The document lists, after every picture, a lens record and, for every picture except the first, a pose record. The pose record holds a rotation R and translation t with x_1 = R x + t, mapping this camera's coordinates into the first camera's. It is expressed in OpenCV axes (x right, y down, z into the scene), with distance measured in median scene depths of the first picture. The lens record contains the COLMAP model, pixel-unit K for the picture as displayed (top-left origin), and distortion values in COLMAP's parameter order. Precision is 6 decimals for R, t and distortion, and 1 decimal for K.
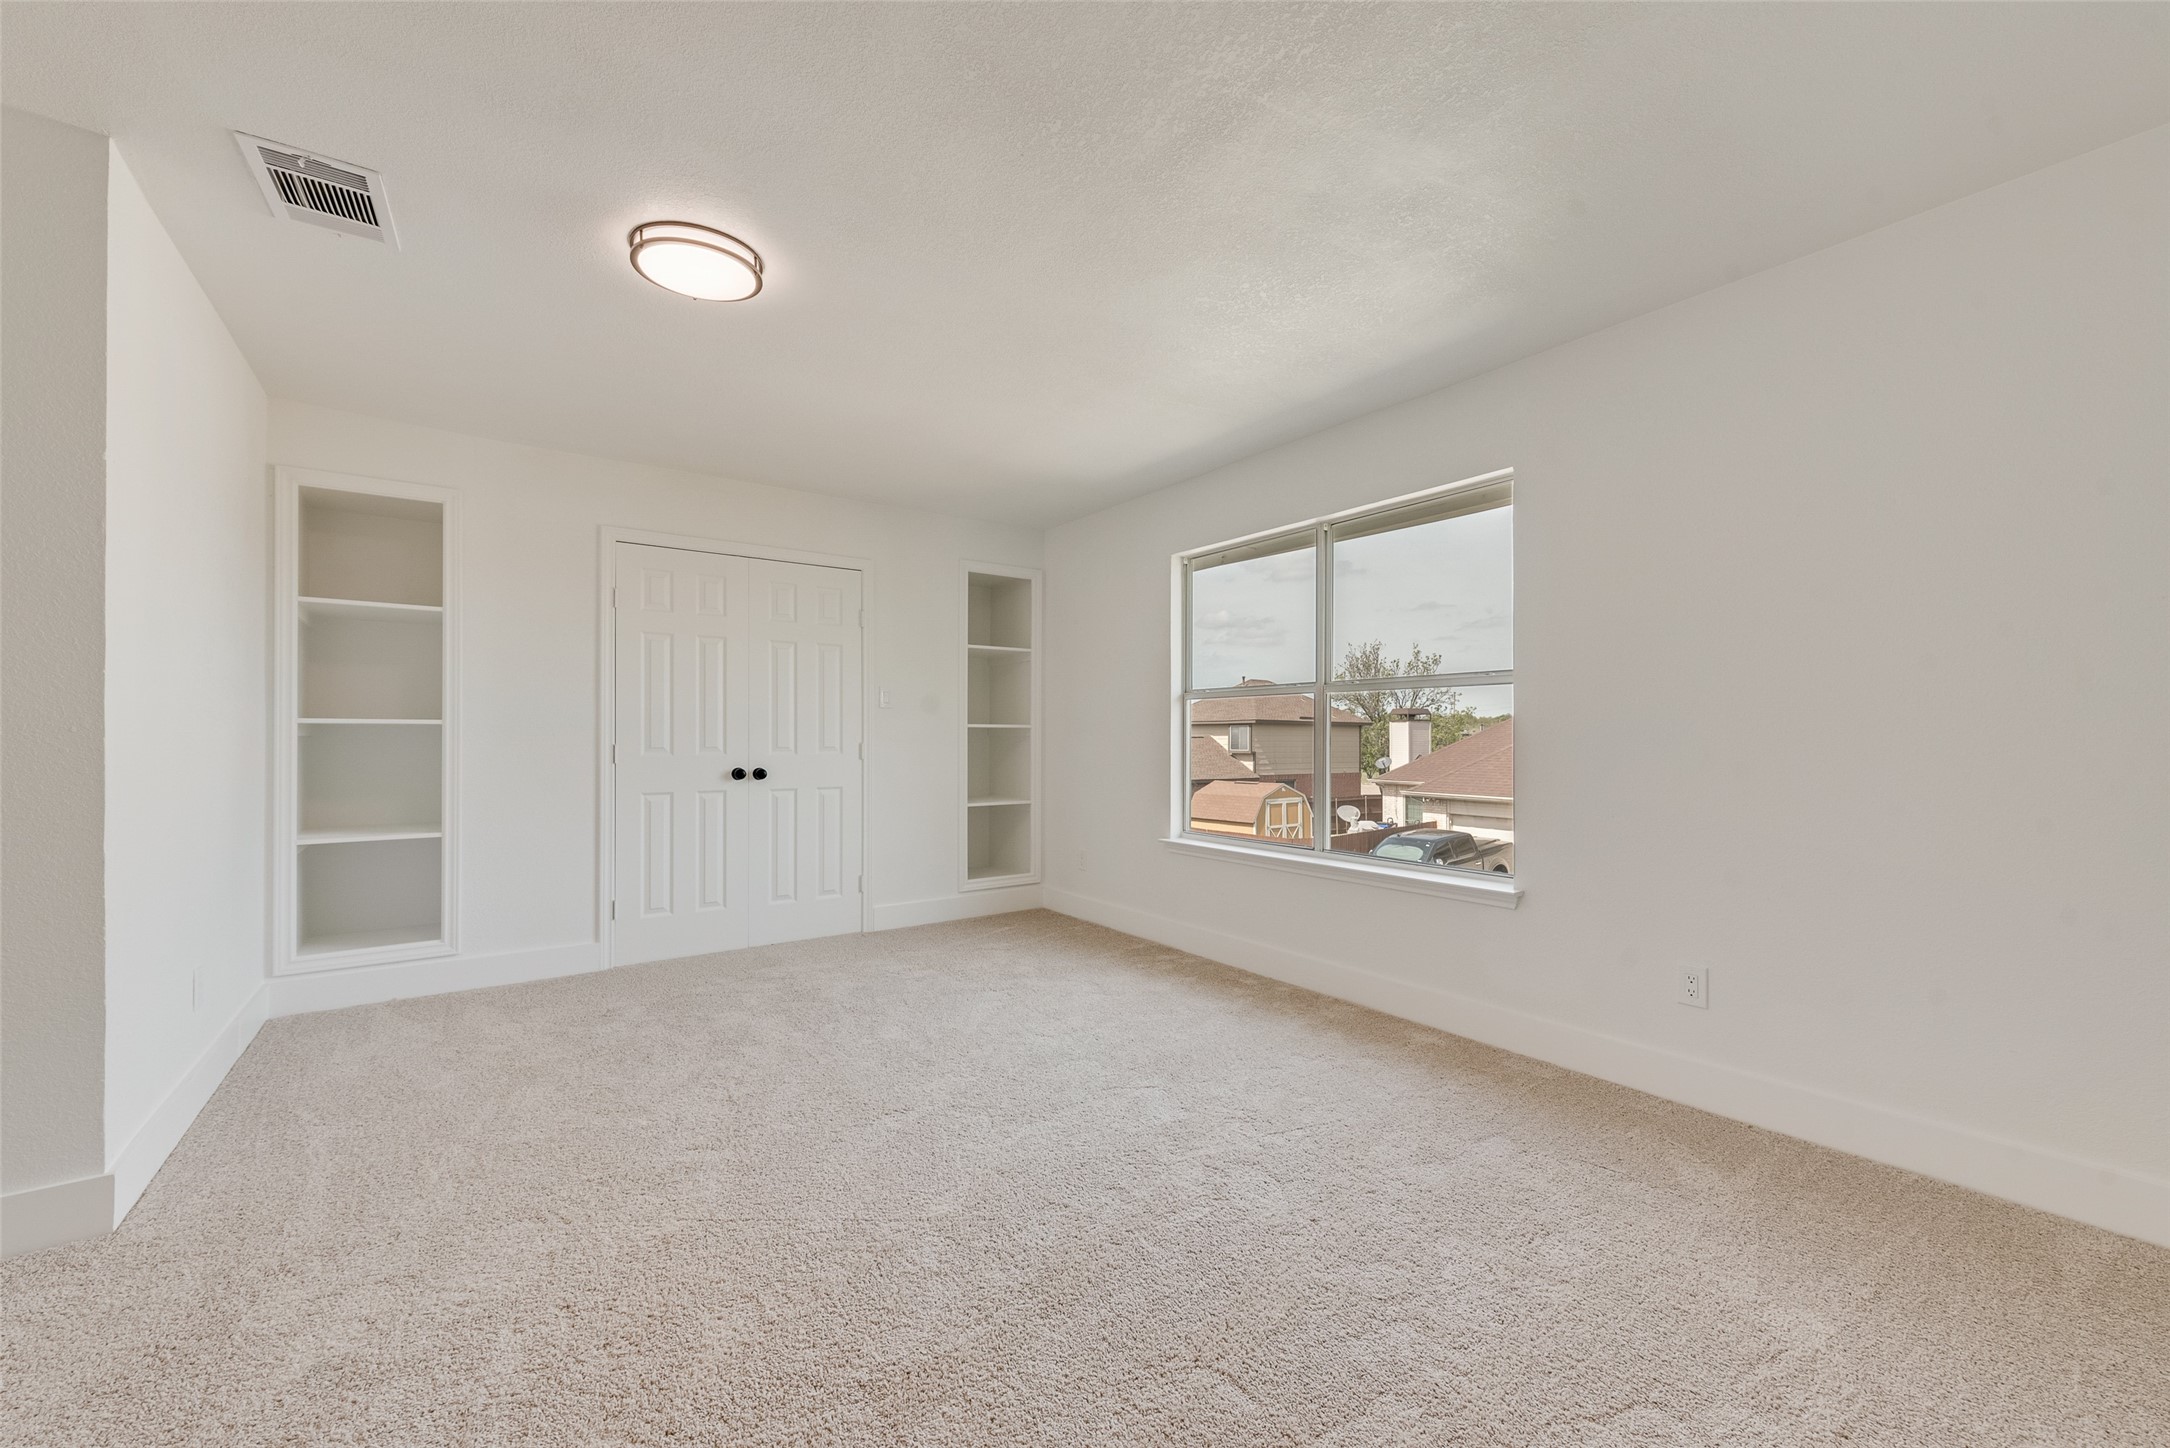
lens RADIAL K [[853.6, 0, 1082.3], [0, 853.6, 734.6], [0, 0, 1]] dist [0.007053, -0.000752]
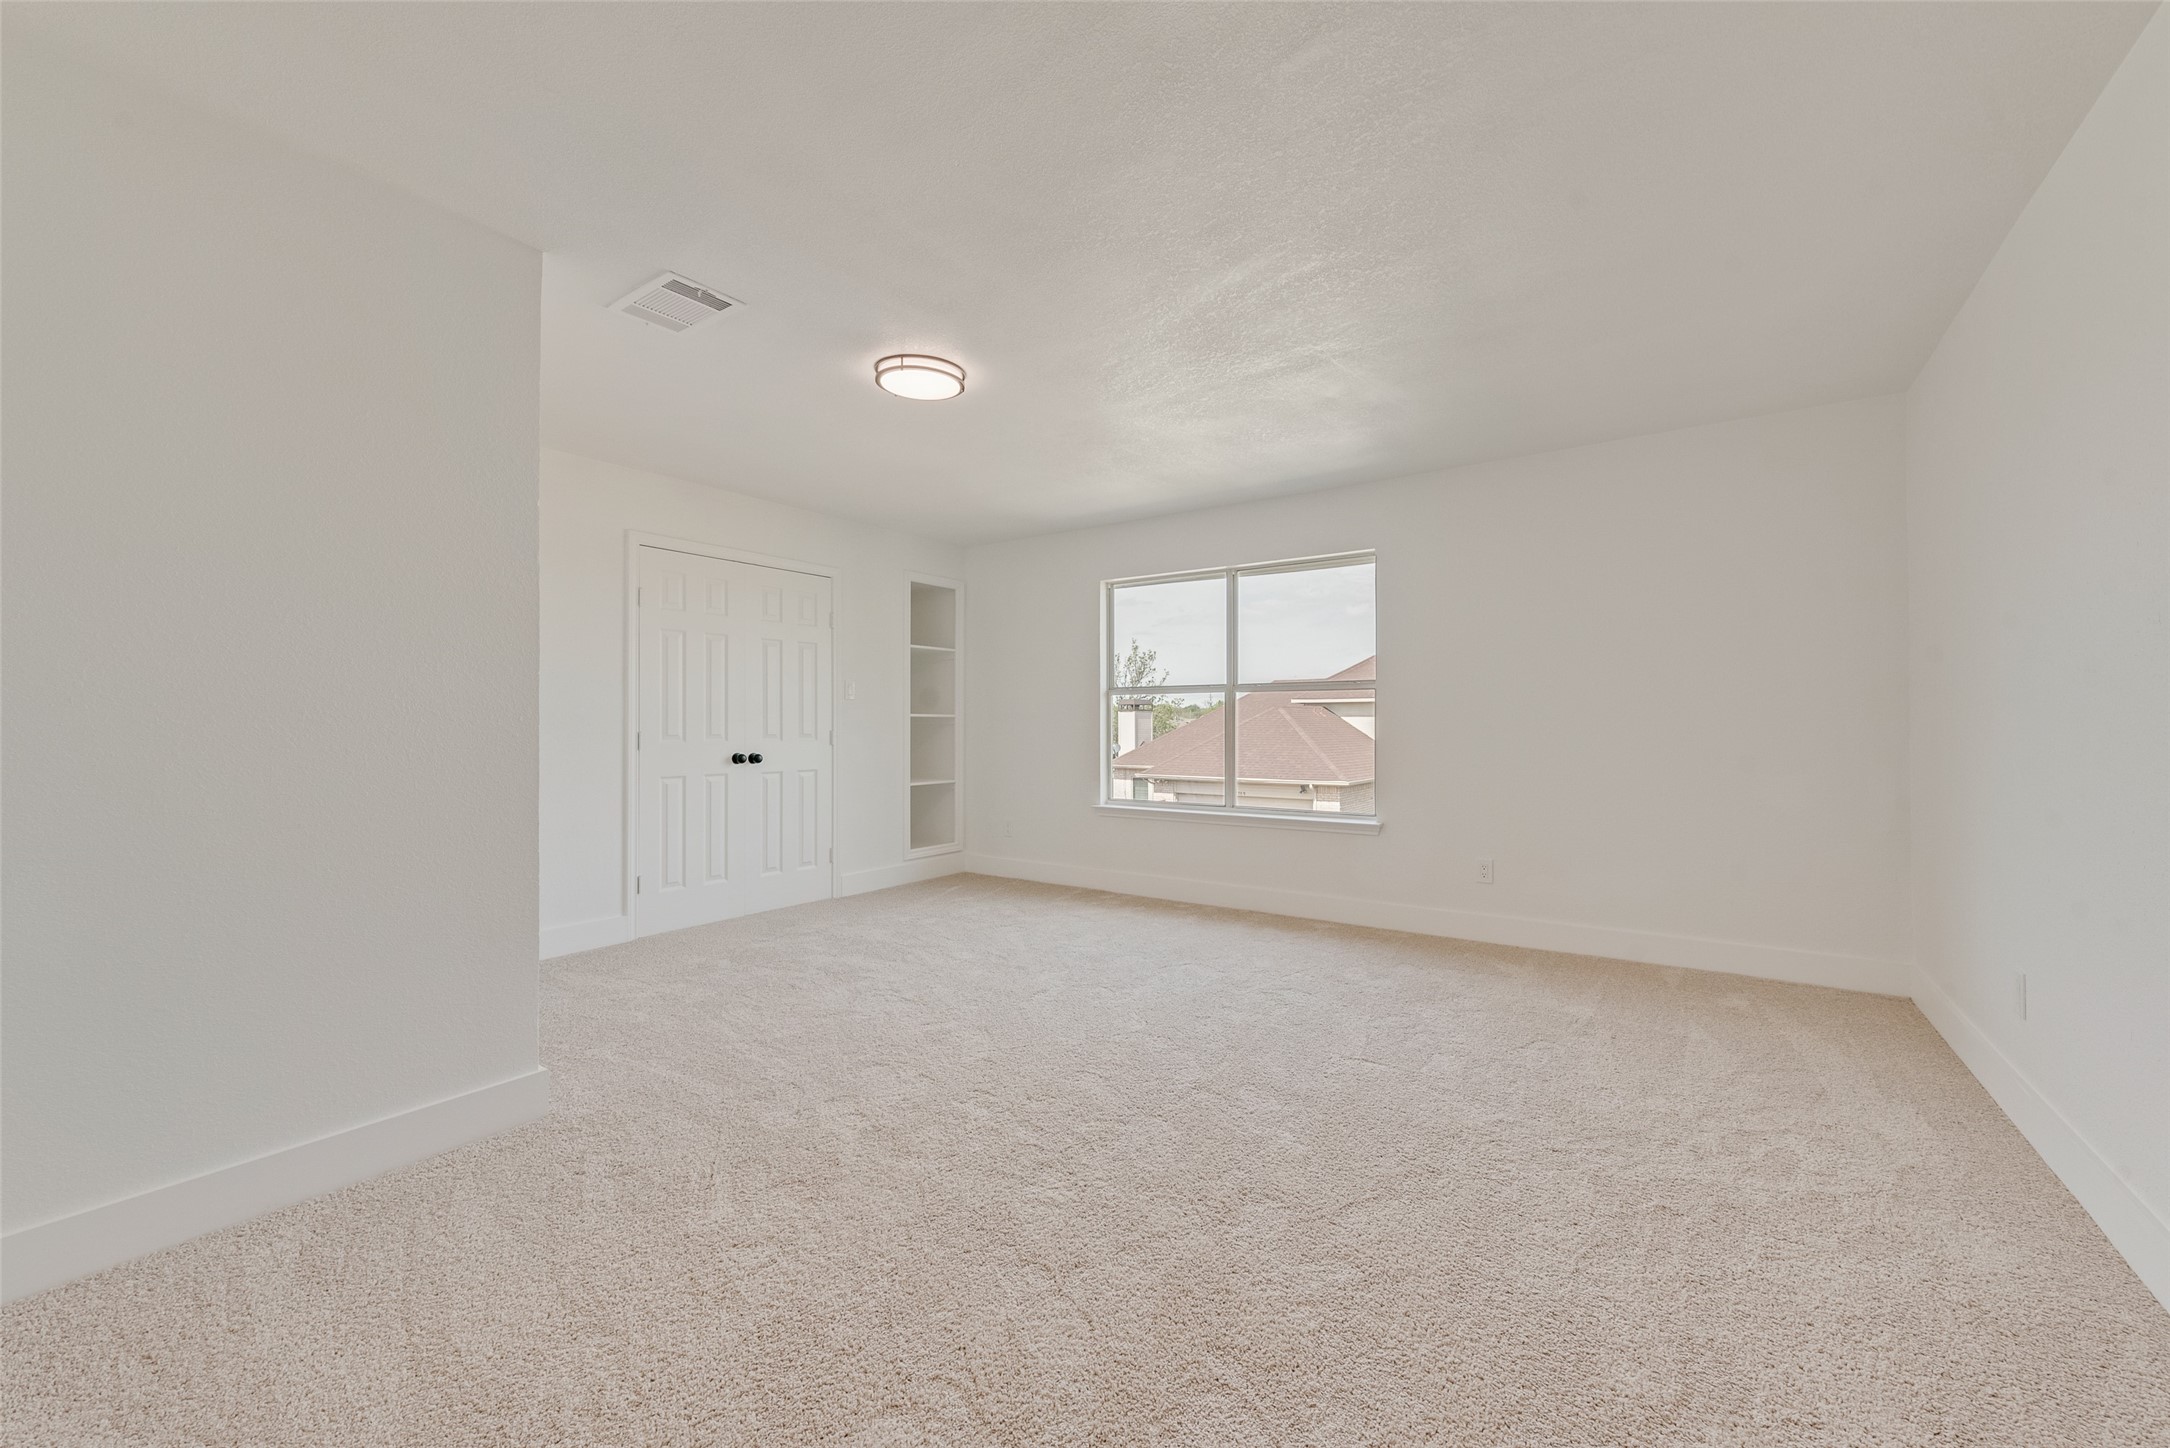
lens RADIAL K [[853.6, 0, 1087.1], [0, 853.6, 719.3], [0, 0, 1]] dist [0.007053, -0.000752]
pose [[0.945363, -0.000663, 0.326020, -0.314704], [0.002242, 0.999988, -0.004469, 0.000982], [-0.326013, 0.004956, 0.945352, -0.182427]]
